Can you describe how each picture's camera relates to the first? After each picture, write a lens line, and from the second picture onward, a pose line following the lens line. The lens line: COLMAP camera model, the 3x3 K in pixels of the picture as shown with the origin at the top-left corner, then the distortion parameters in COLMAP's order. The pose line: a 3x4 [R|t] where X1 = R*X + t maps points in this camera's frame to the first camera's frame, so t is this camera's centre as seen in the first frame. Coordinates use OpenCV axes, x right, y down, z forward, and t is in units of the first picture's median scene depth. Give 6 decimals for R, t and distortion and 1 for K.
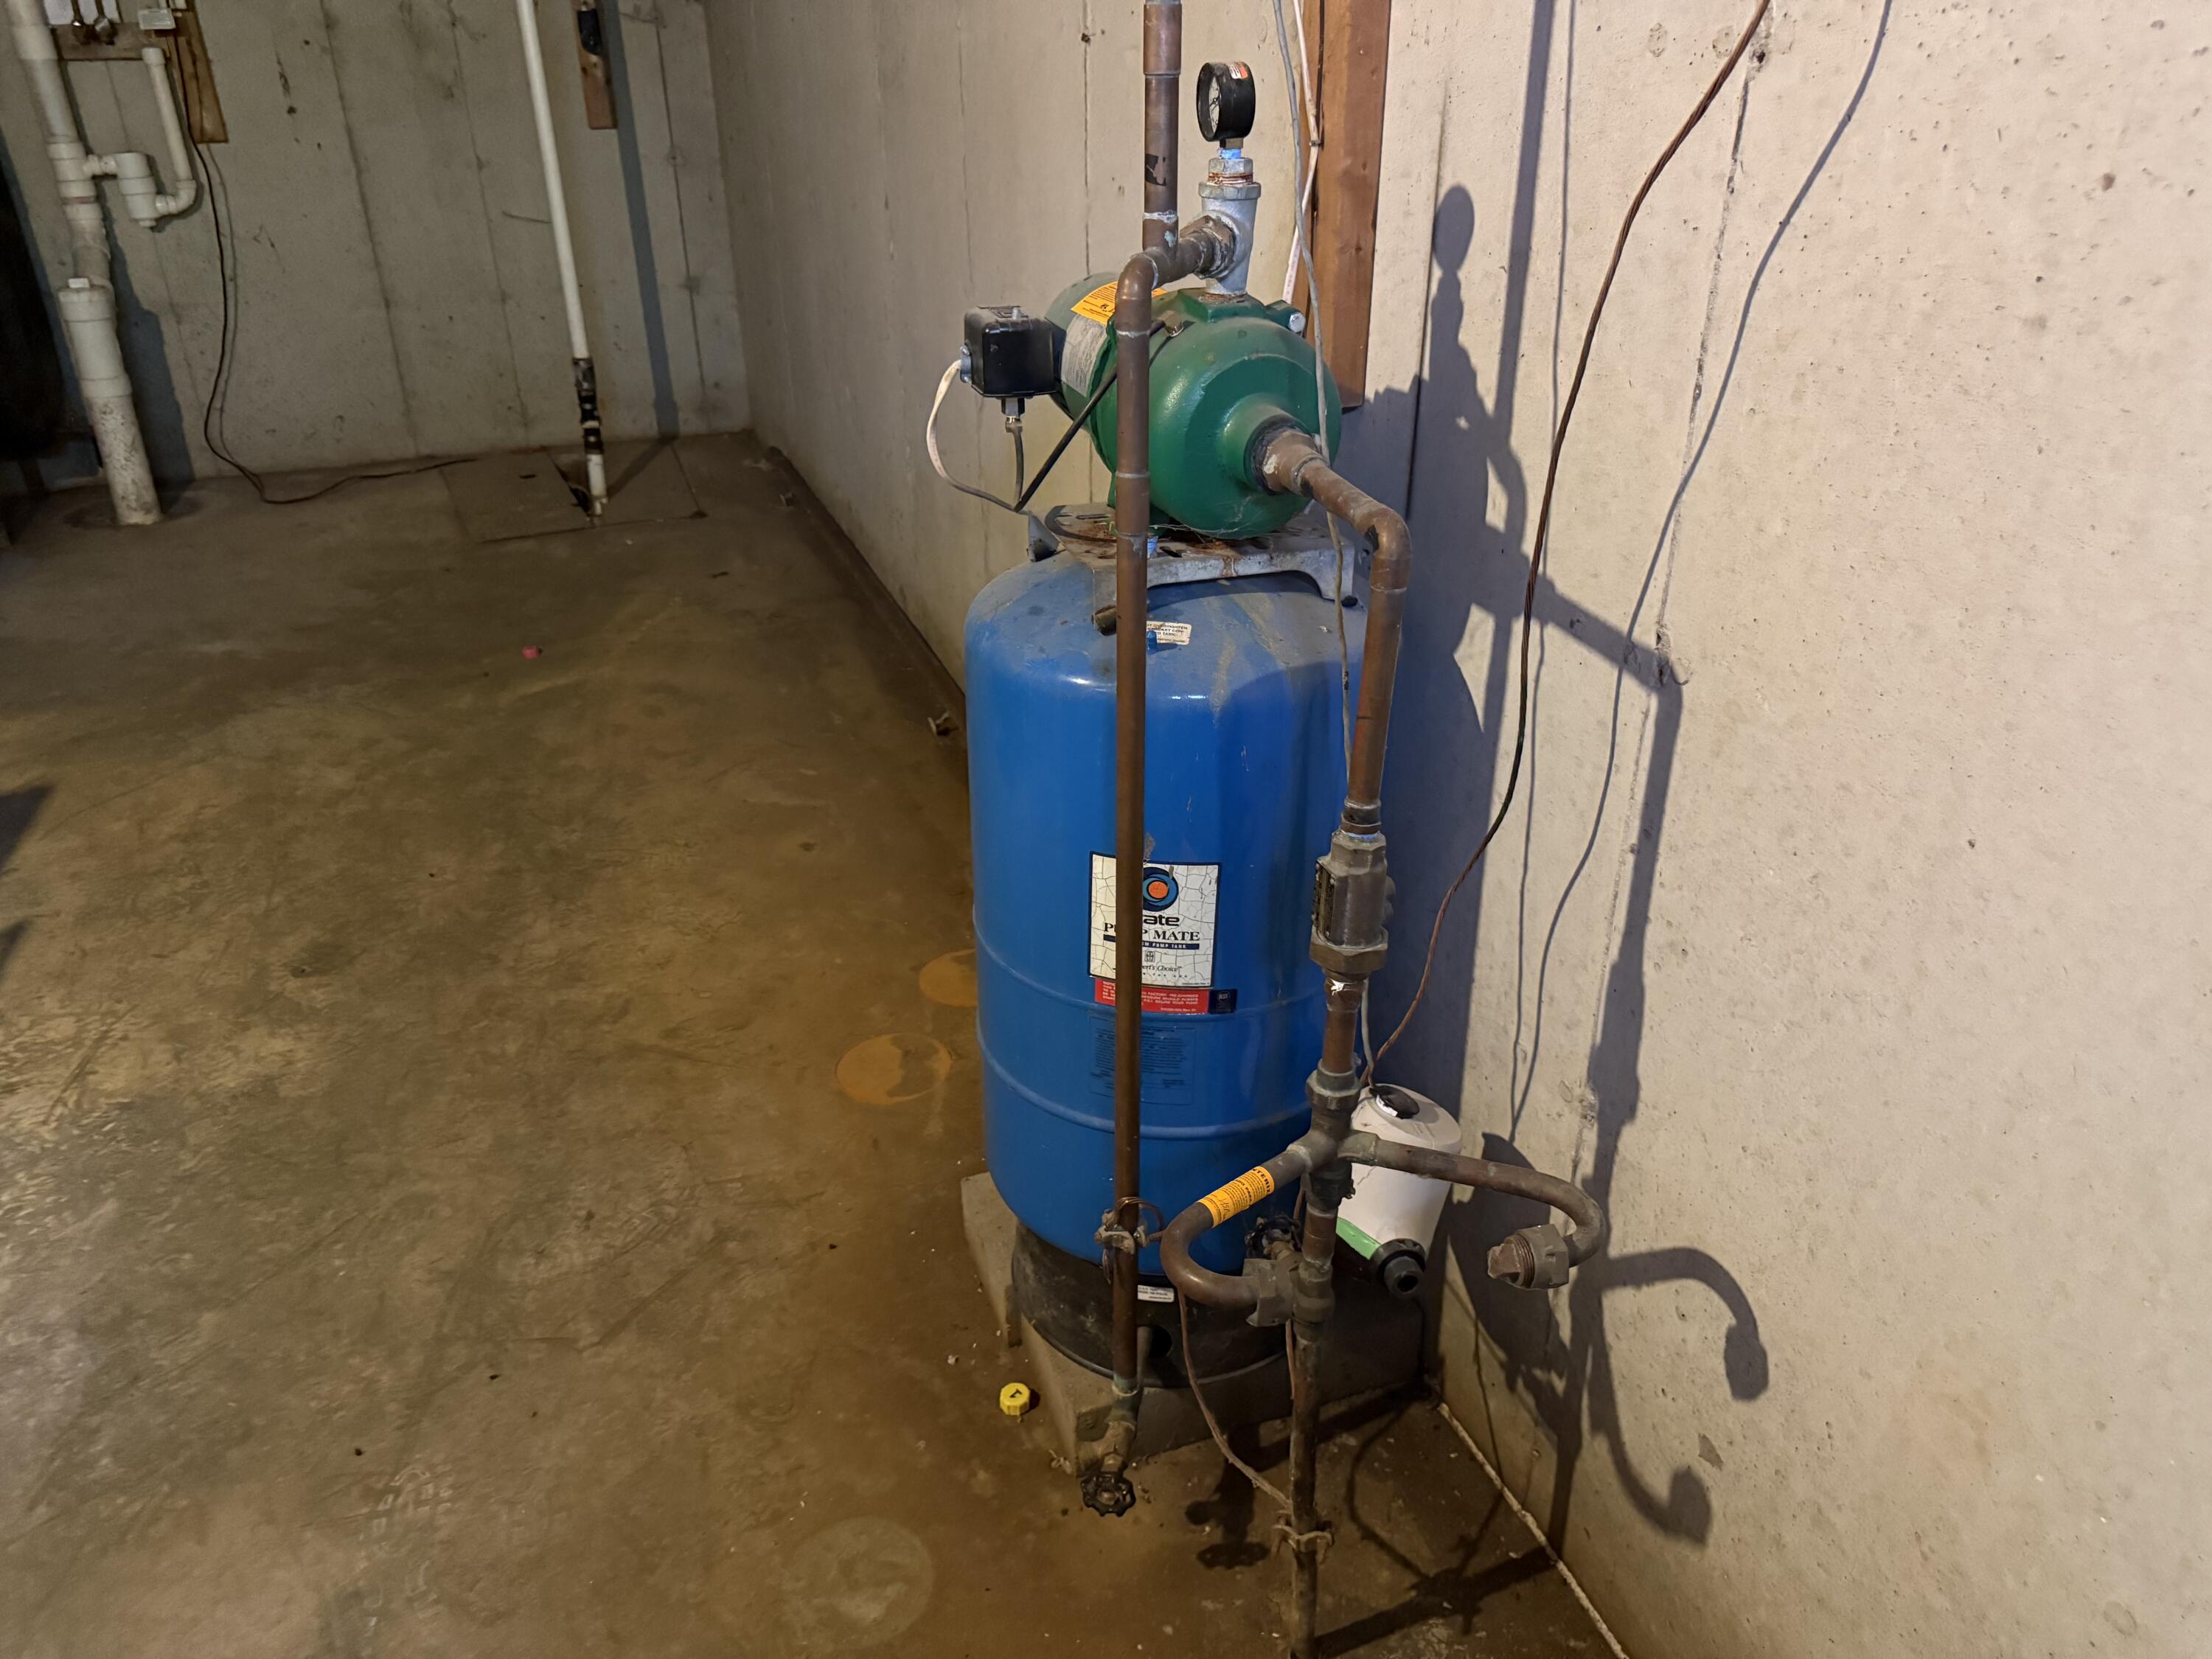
lens RADIAL K [[1593.5, 0, 1099.3], [0, 1593.5, 850.9], [0, 0, 1]] dist [-0.001695, 0.012590]
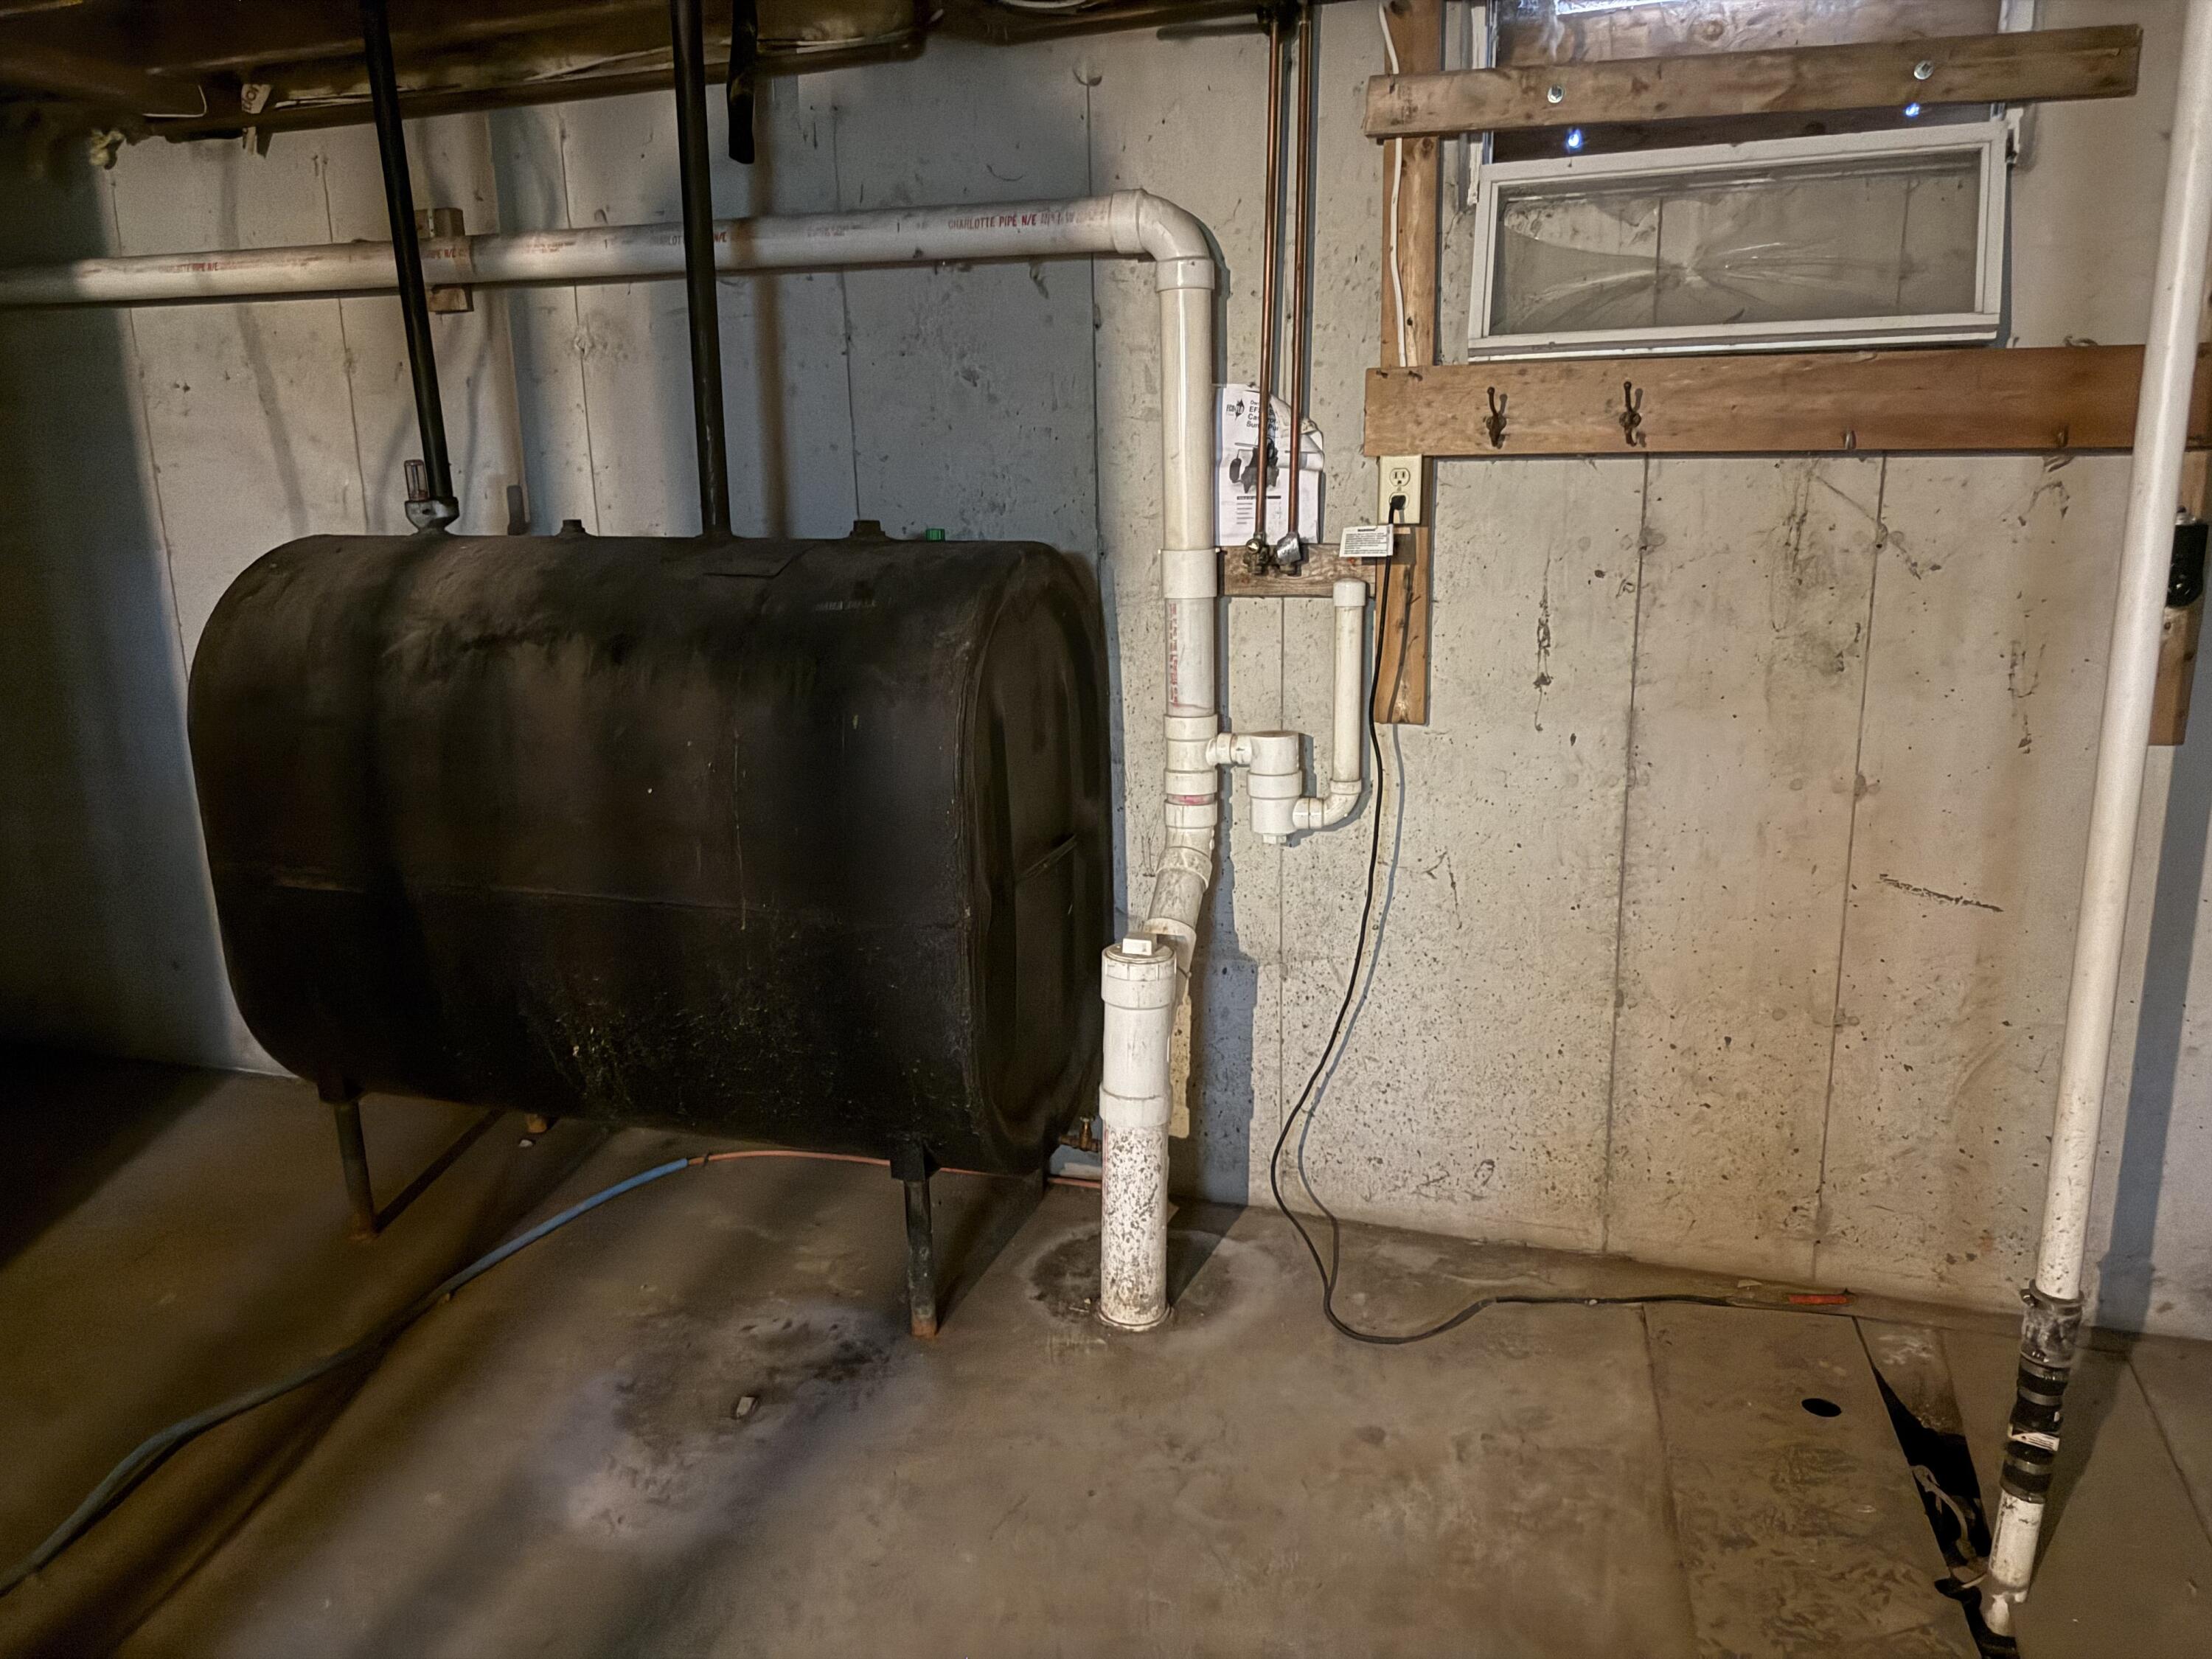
lens RADIAL K [[1593.5, 0, 1088.7], [0, 1593.5, 827.3], [0, 0, 1]] dist [-0.001695, 0.012590]
pose [[0.771944, 0.140031, -0.620076, -0.274523], [-0.278007, 0.951577, -0.131203, -0.297753], [0.571678, 0.273667, 0.773493, 0.488588]]
